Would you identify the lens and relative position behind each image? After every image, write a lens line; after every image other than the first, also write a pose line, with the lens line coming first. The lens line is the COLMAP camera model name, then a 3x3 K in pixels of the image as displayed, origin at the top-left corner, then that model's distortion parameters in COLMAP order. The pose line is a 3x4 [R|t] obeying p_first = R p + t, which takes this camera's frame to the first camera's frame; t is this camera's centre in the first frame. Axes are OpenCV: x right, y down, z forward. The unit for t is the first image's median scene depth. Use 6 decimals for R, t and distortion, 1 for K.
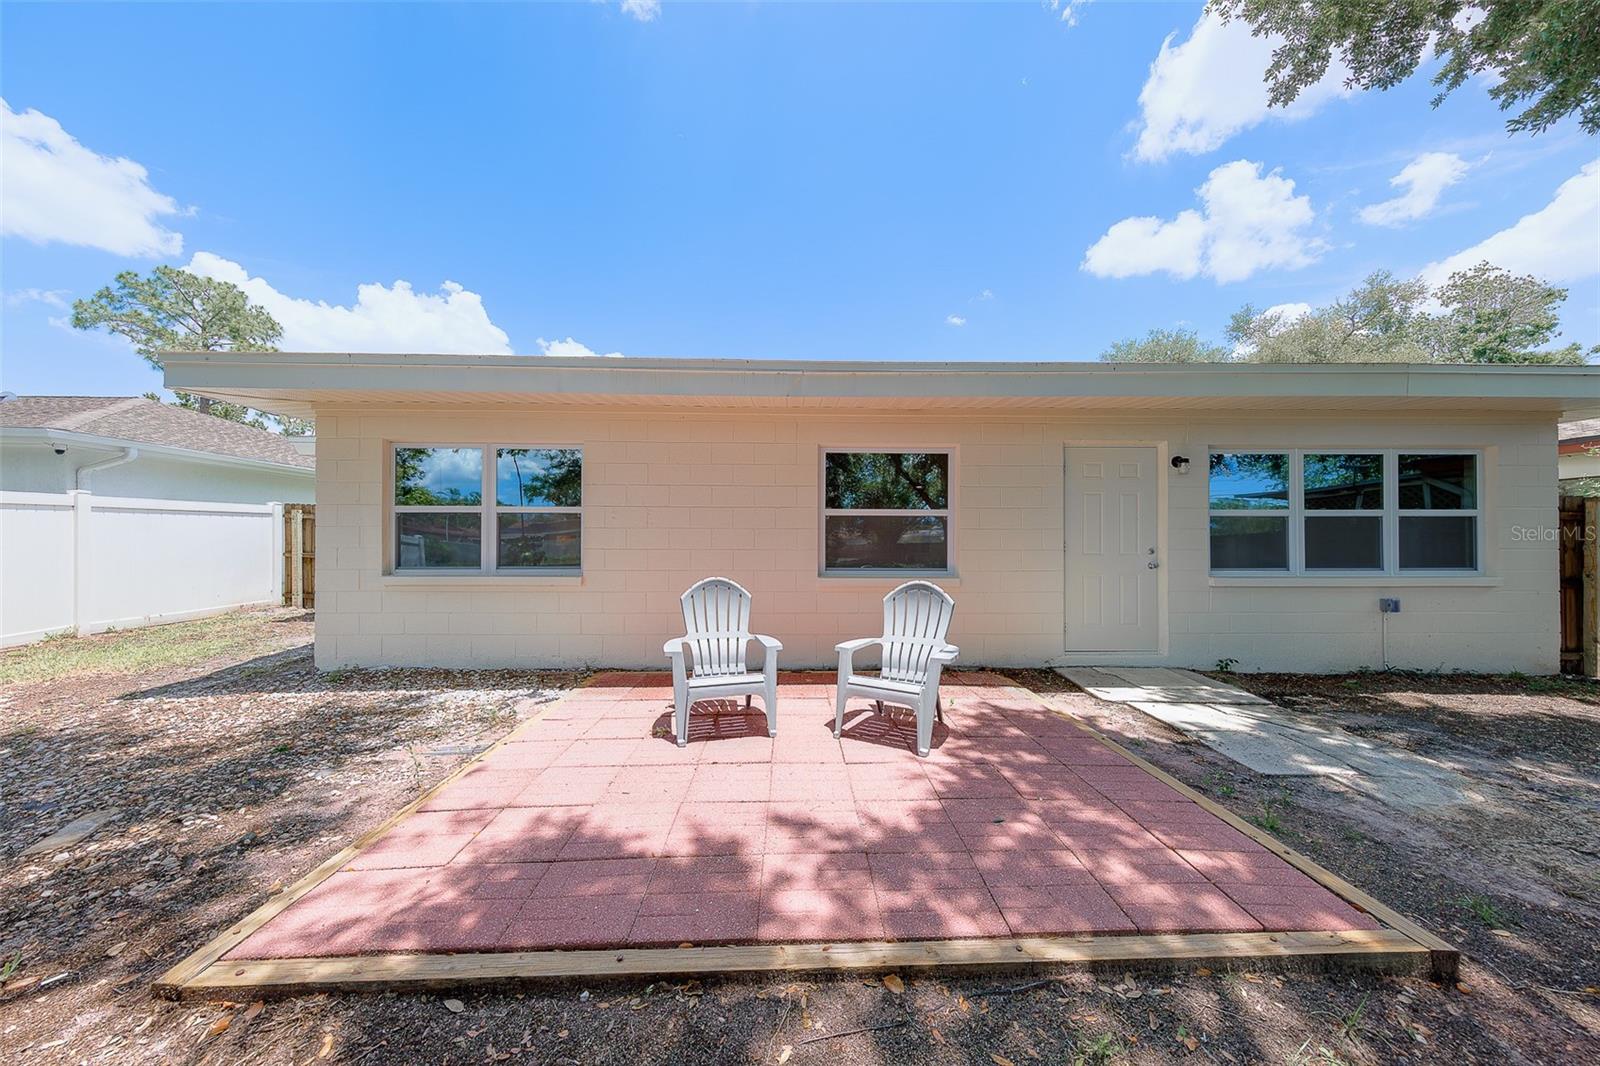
lens RADIAL K [[508.1, 0, 814.0], [0, 508.1, 541.1], [0, 0, 1]] dist [0.005776, -0.000020]
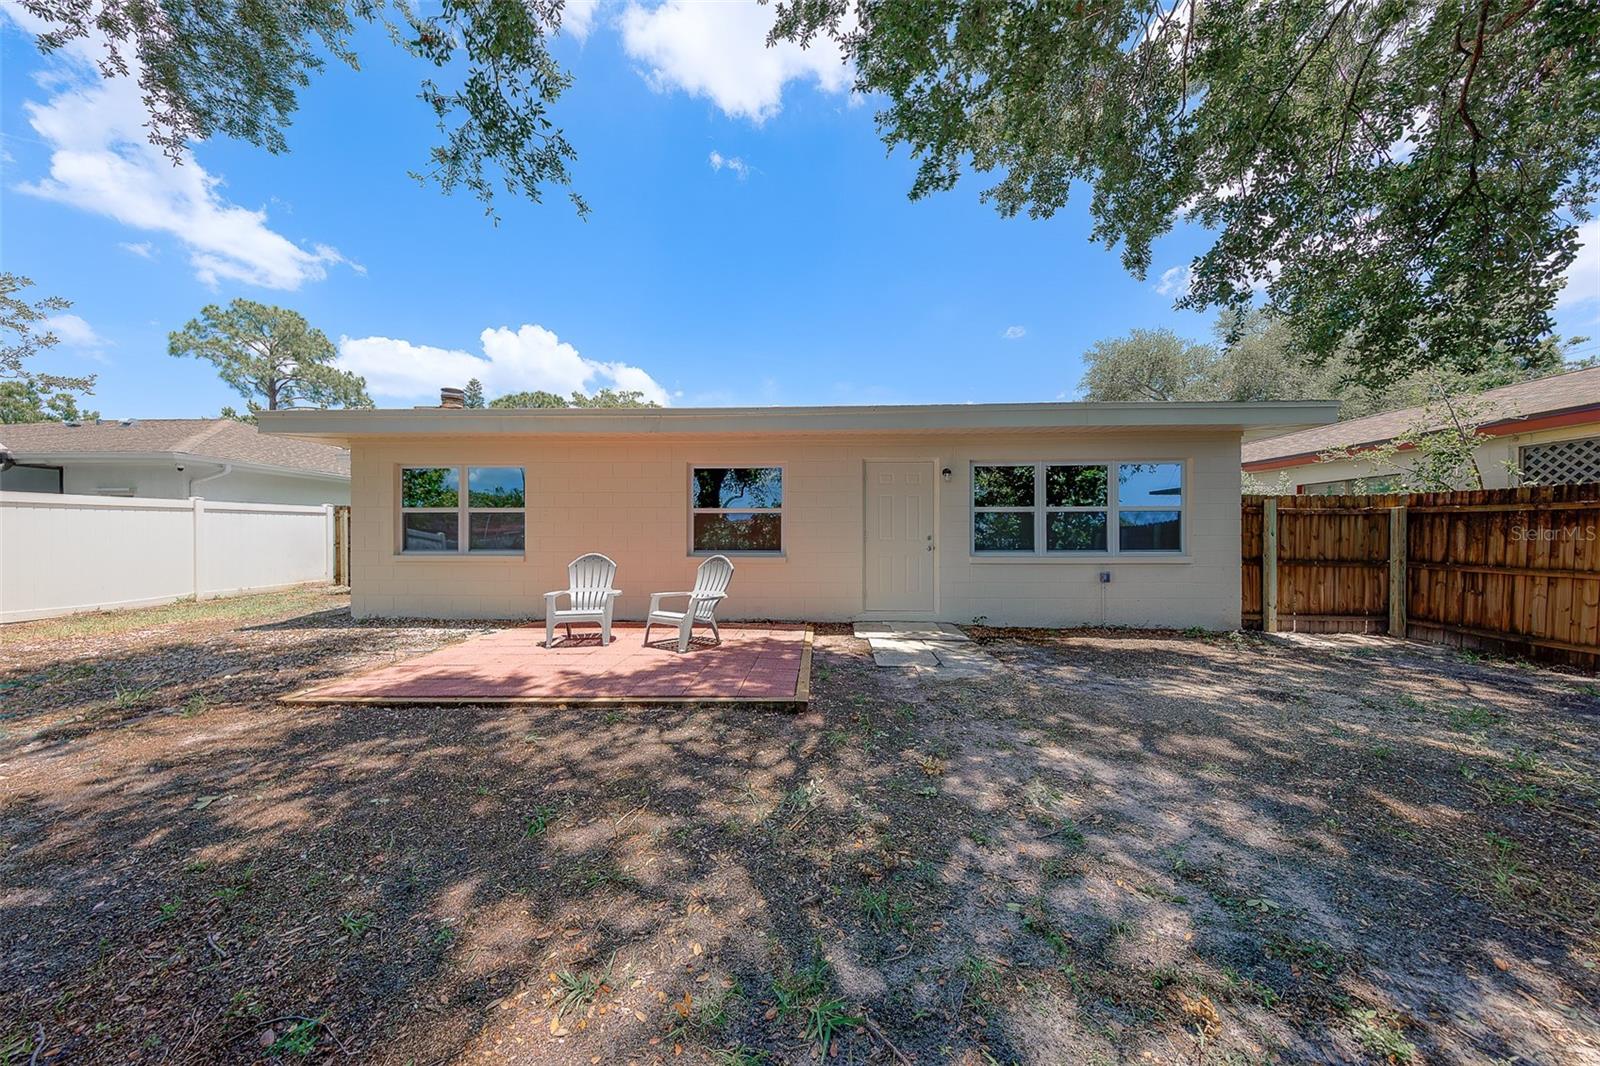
lens RADIAL K [[506.2, 0, 804.9], [0, 506.2, 540.0], [0, 0, 1]] dist [0.004037, 0.000180]
pose [[0.998092, -0.001134, -0.061738, 0.401377], [0.001336, 0.999994, 0.003231, 0.019766], [0.061734, -0.003307, 0.998087, -0.364496]]
